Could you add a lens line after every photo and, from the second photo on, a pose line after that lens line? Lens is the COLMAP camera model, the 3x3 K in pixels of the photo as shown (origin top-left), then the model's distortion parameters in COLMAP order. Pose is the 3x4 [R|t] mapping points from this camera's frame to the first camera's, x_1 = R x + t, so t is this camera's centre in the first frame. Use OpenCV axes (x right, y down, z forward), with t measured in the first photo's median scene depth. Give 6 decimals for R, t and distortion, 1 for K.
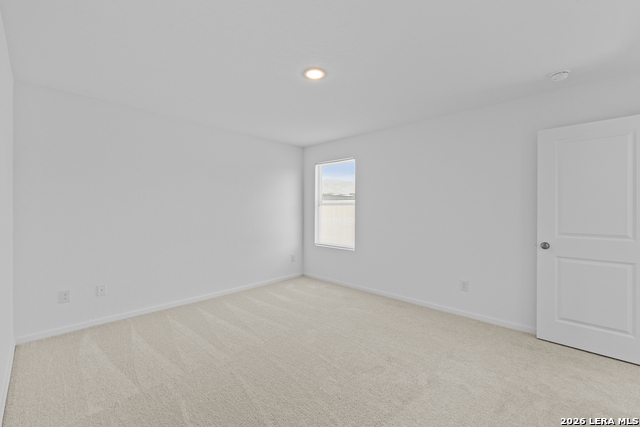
lens RADIAL K [[264.5, 0, 318.8], [0, 264.5, 210.6], [0, 0, 1]] dist [-0.007720, -0.000923]
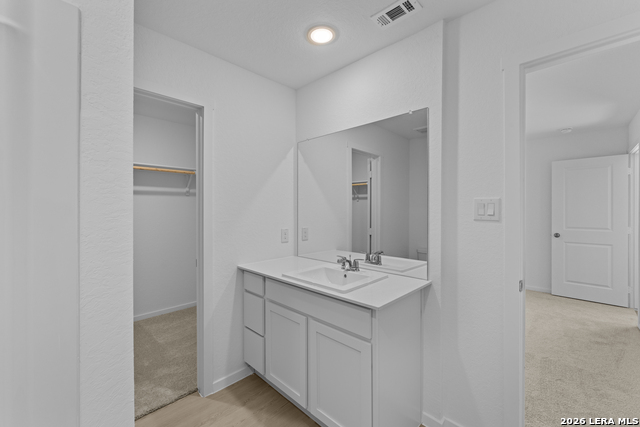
lens RADIAL K [[264.5, 0, 318.7], [0, 264.5, 213.1], [0, 0, 1]] dist [-0.007720, -0.000923]
pose [[0.999939, -0.007219, -0.008403, -0.563897], [0.007261, 0.999961, 0.004987, -0.017510], [0.008366, -0.005048, 0.999952, -0.597095]]
